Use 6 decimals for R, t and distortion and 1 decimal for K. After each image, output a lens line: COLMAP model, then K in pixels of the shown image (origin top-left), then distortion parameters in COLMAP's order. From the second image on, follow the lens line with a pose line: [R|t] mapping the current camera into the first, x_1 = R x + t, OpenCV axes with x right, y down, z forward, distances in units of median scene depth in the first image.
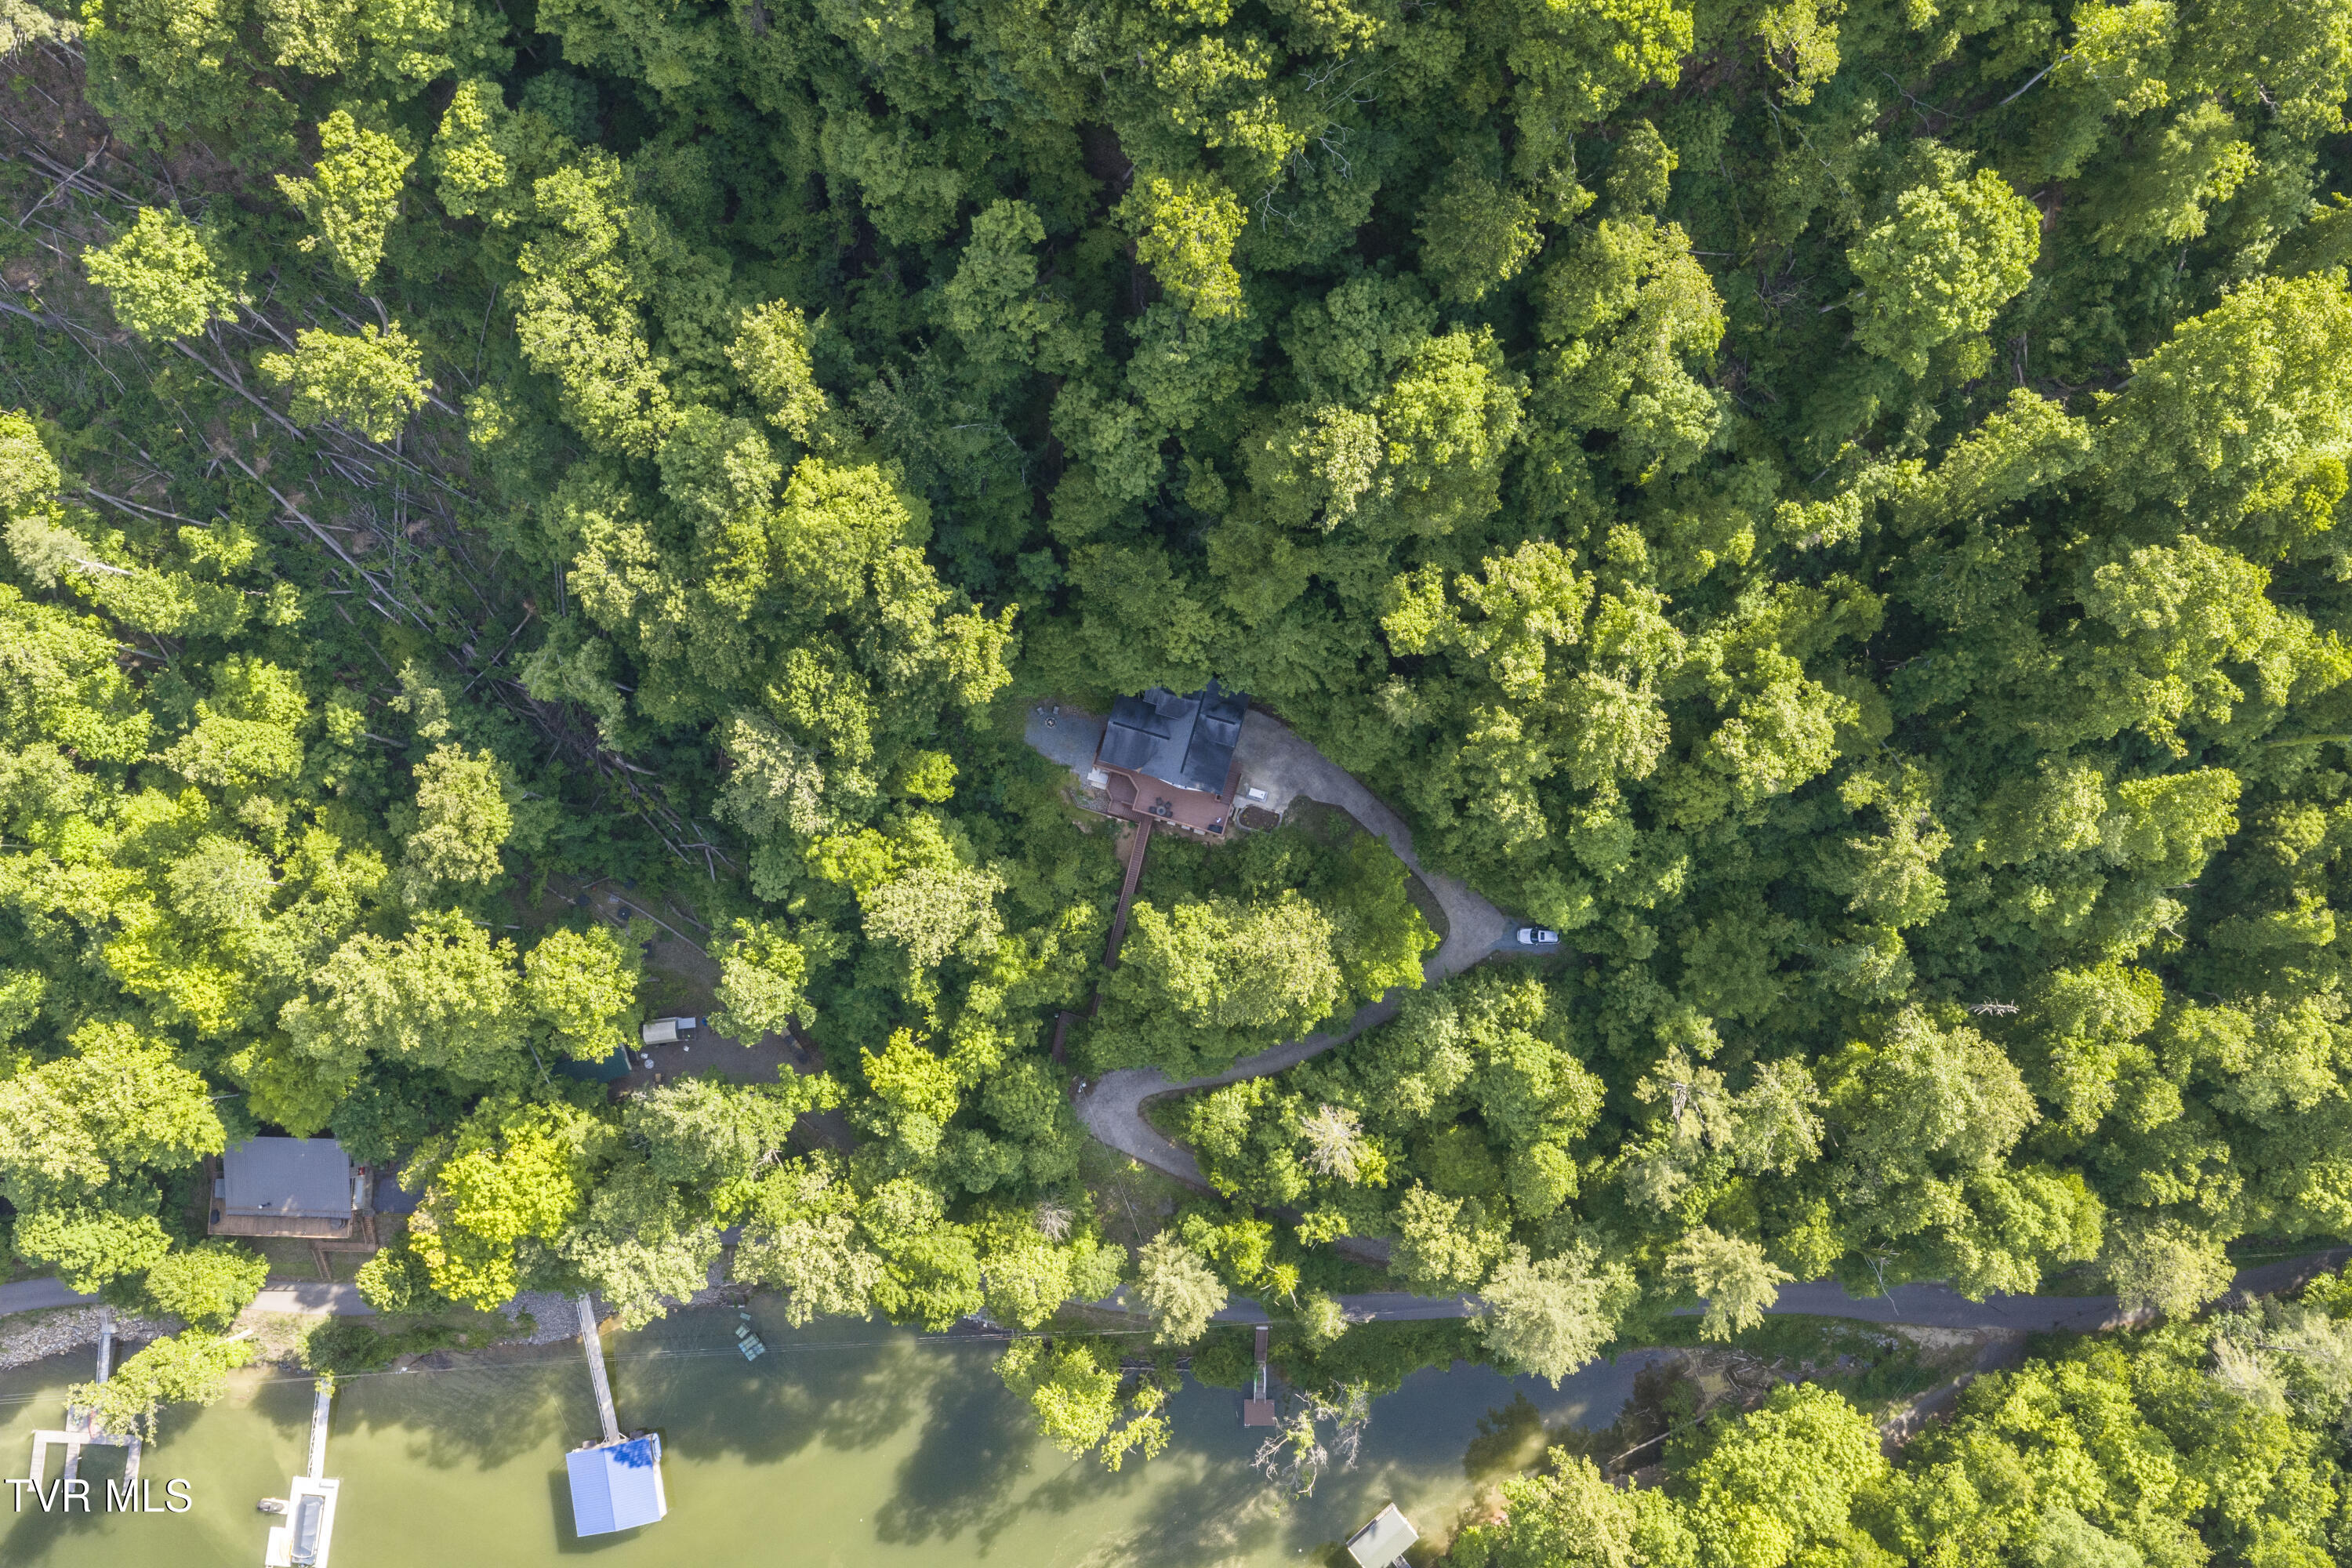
lens RADIAL K [[1940.3, 0, 1172.6], [0, 1940.3, 802.6], [0, 0, 1]] dist [0.025732, -0.040647]
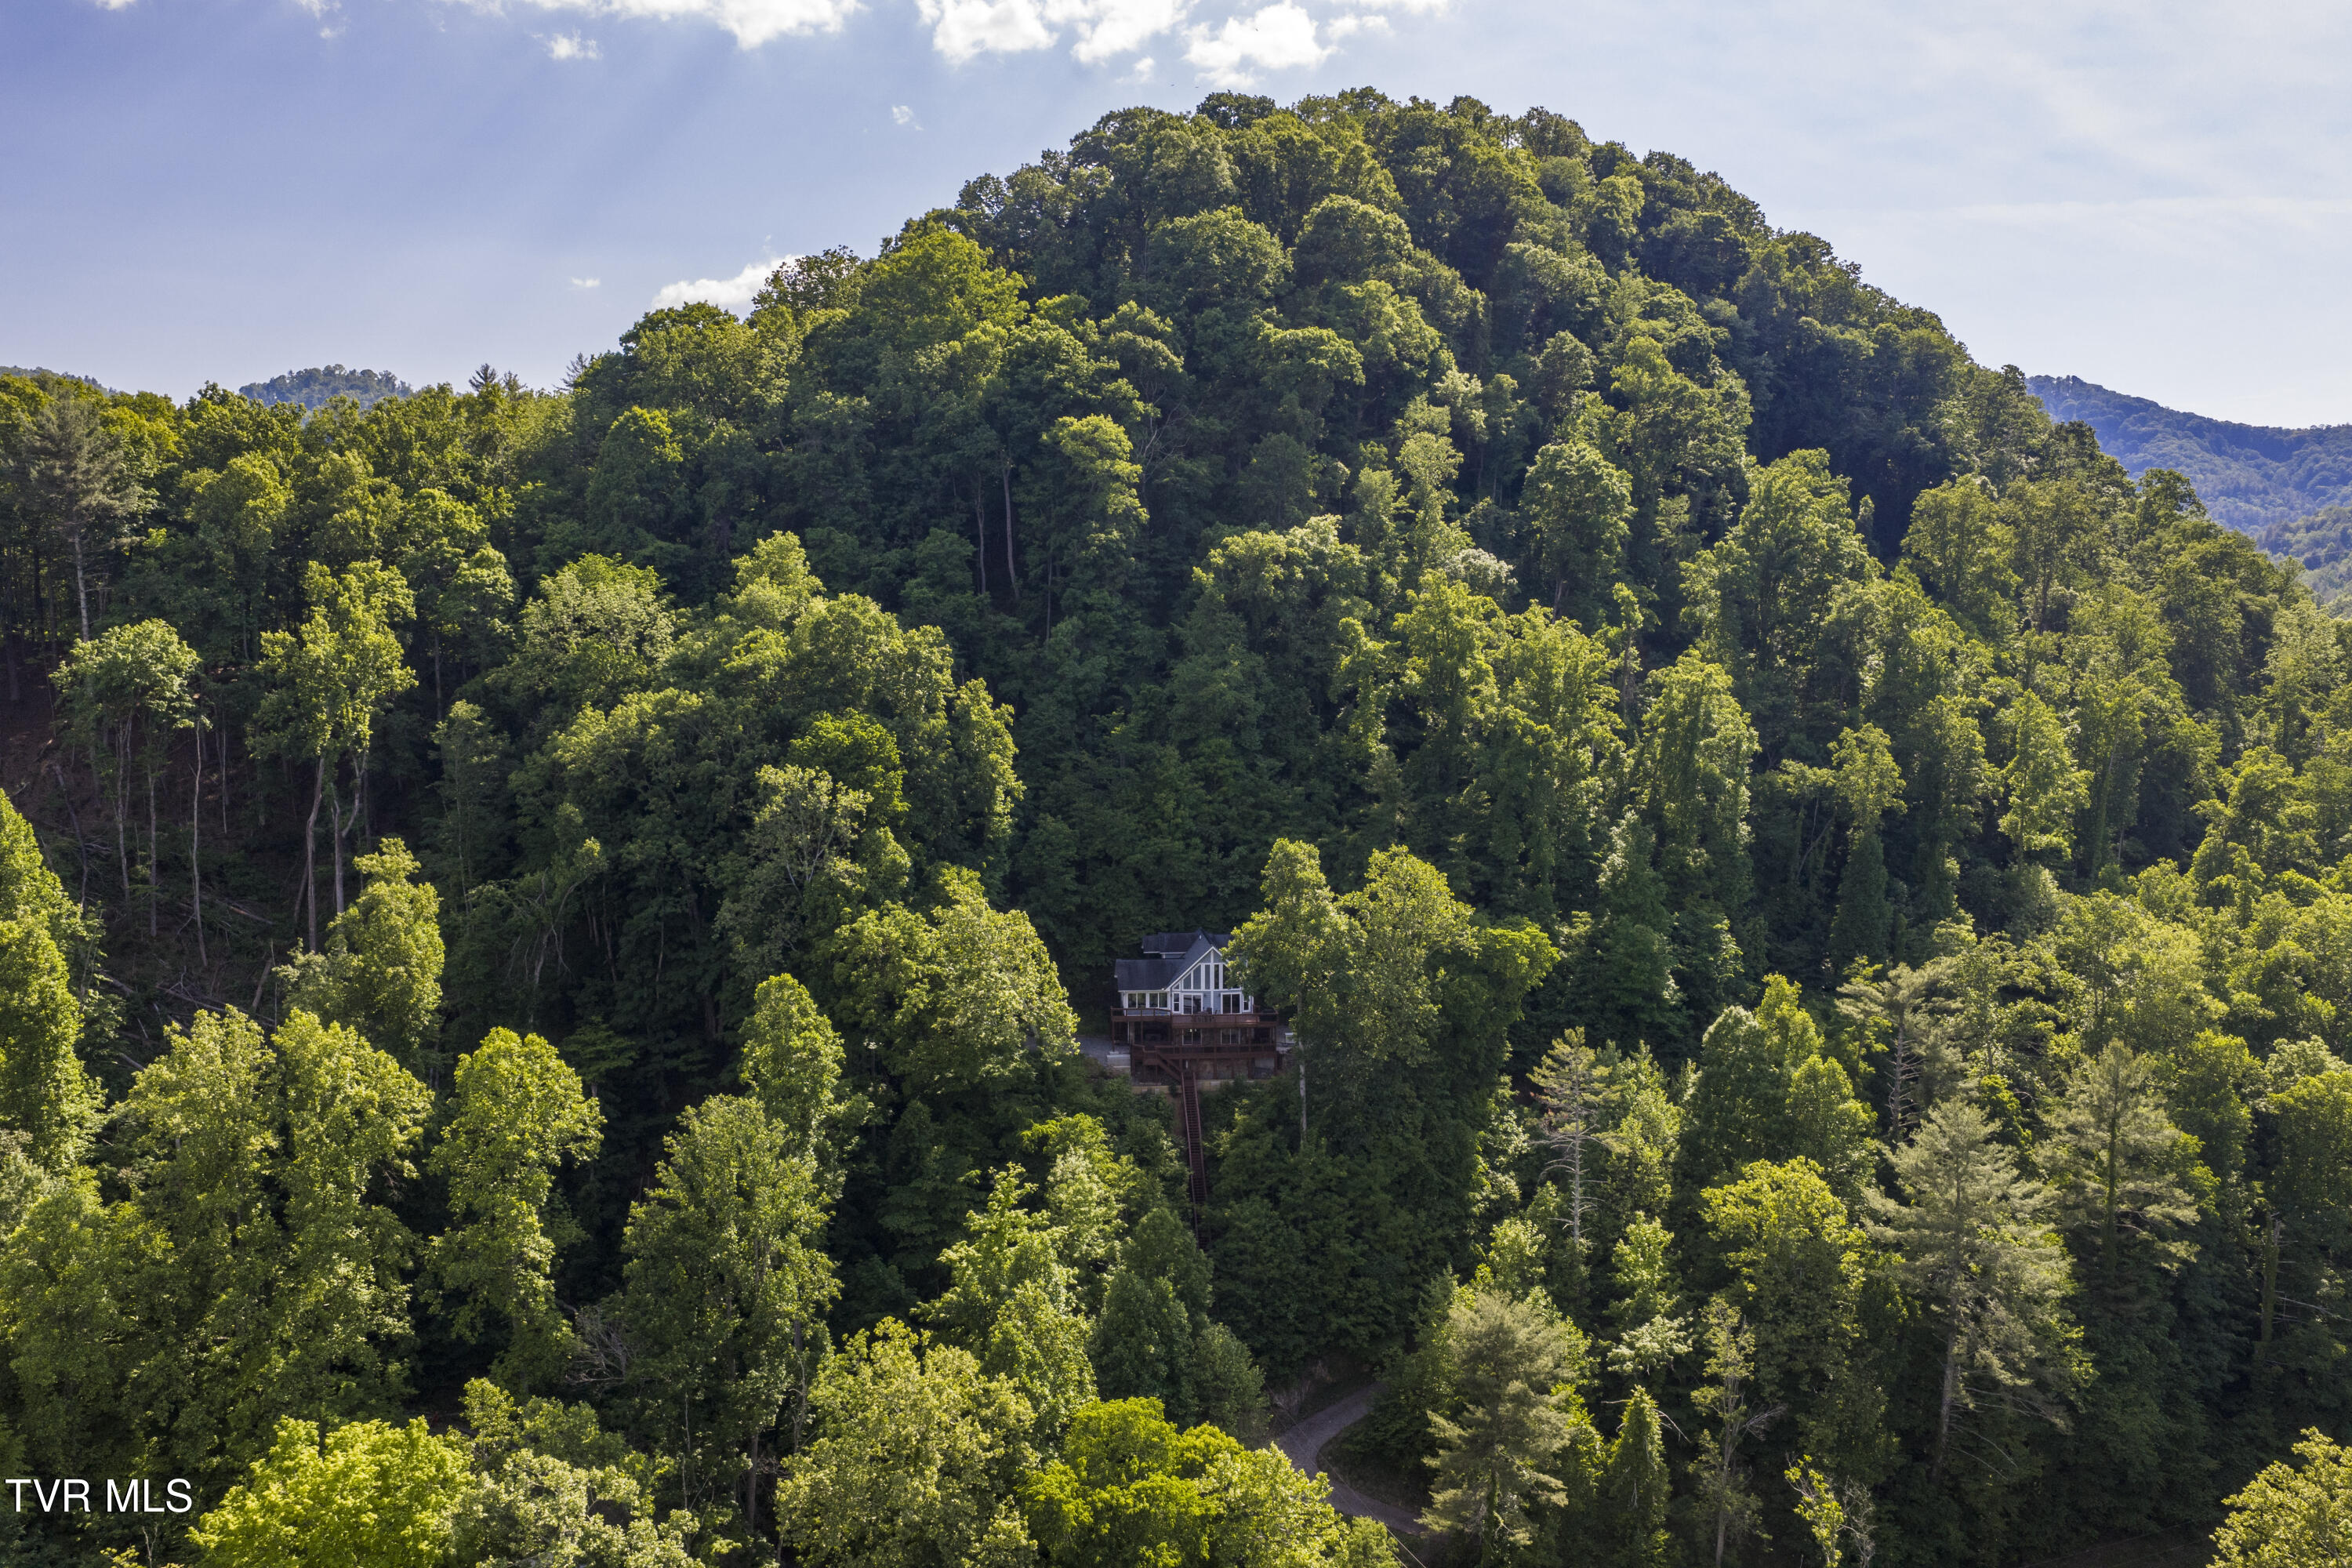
lens RADIAL K [[1947.6, 0, 1179.8], [0, 1947.6, 798.8], [0, 0, 1]] dist [0.012410, -0.009226]
pose [[0.934992, -0.026989, 0.353640, -0.316887], [0.351914, 0.194630, -0.915574, 0.764216], [-0.044119, 0.980505, 0.191476, 0.721752]]
